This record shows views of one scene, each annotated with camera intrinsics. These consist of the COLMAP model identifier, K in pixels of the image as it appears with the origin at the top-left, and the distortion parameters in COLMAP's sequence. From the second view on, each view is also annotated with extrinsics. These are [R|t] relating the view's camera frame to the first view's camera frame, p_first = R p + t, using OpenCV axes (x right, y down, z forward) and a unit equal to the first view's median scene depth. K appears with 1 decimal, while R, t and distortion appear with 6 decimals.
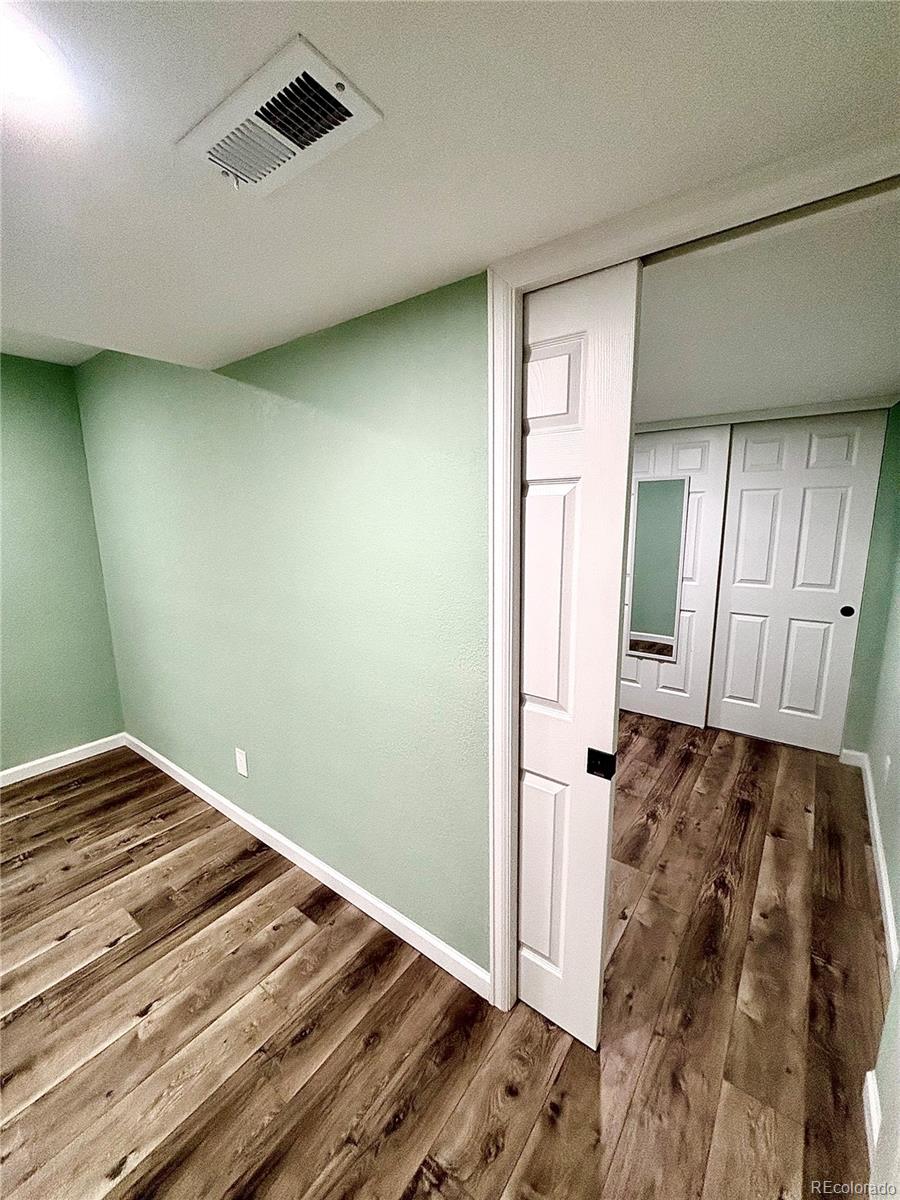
lens RADIAL K [[481.9, 0, 447.8], [0, 481.9, 599.8], [0, 0, 1]] dist [-0.000567, -0.000077]
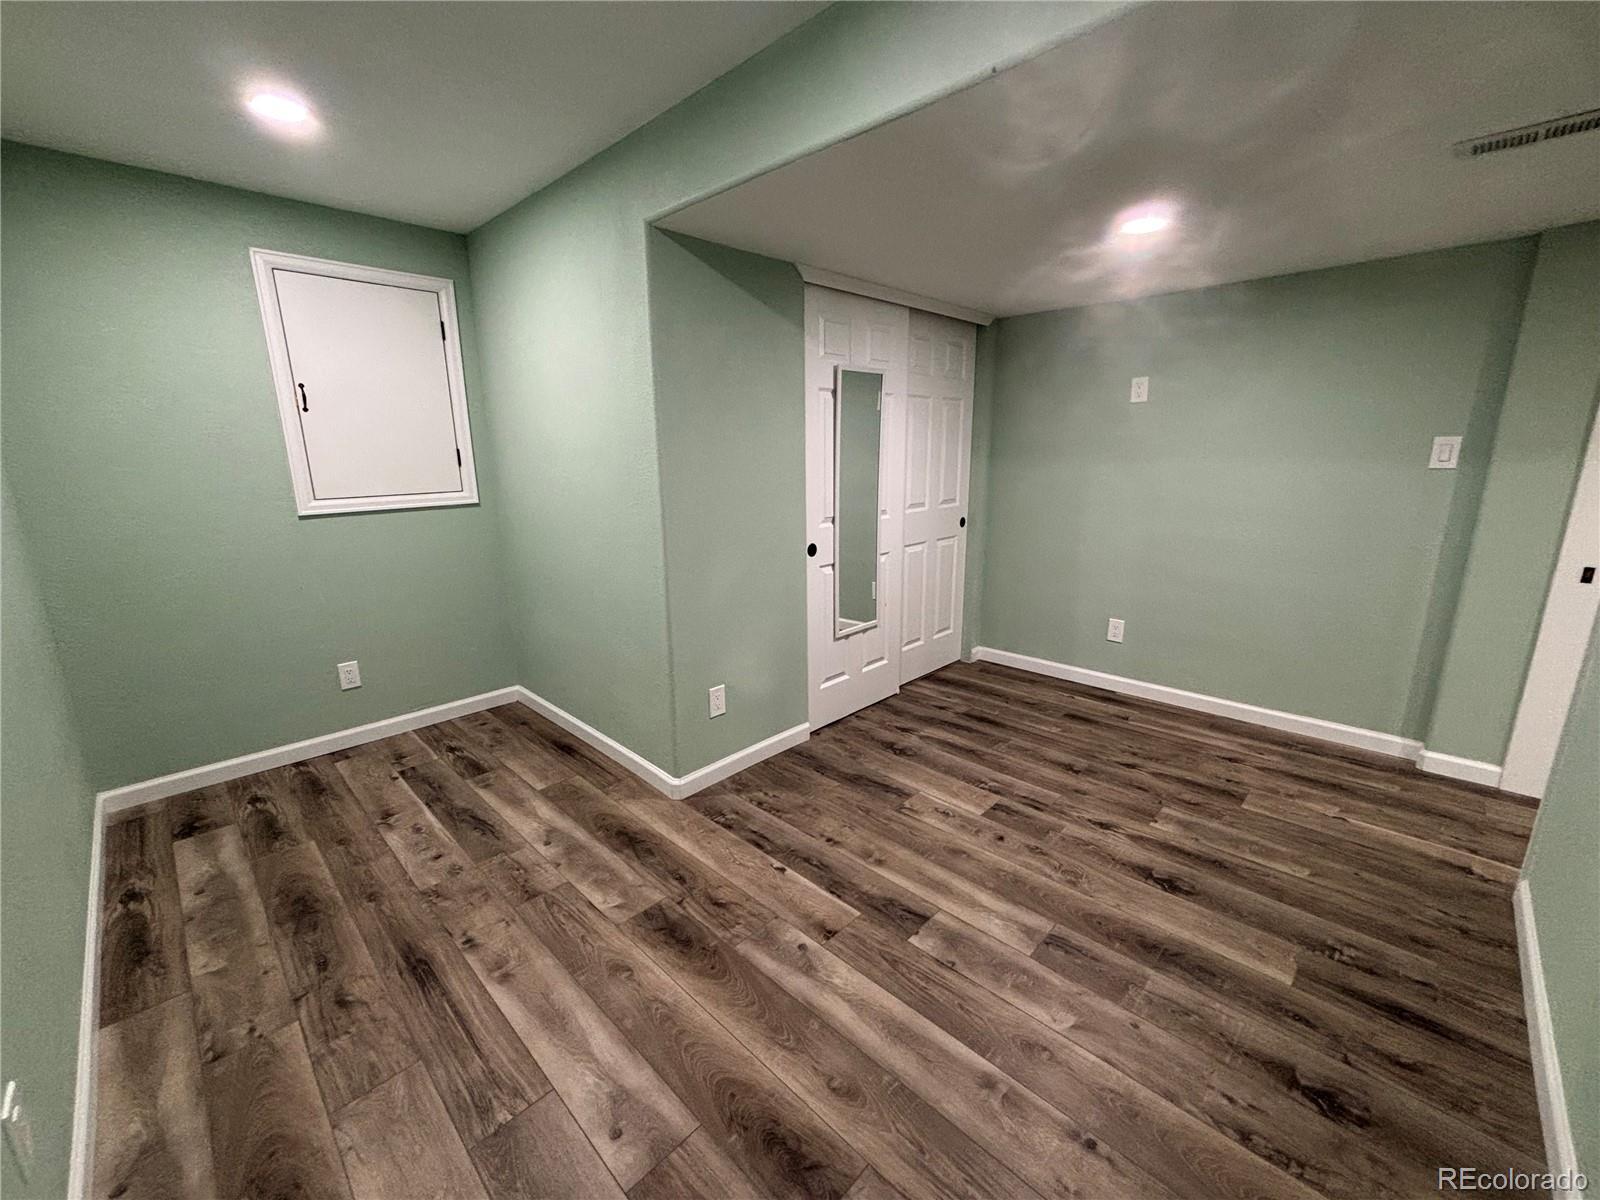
lens RADIAL K [[642.6, 0, 797.1], [0, 642.6, 596.5], [0, 0, 1]] dist [-0.000567, -0.000077]
pose [[0.119116, -0.212623, 0.969847, -0.598564], [0.184328, 0.964556, 0.188824, -0.149224], [-0.975620, 0.156278, 0.154086, 1.148436]]
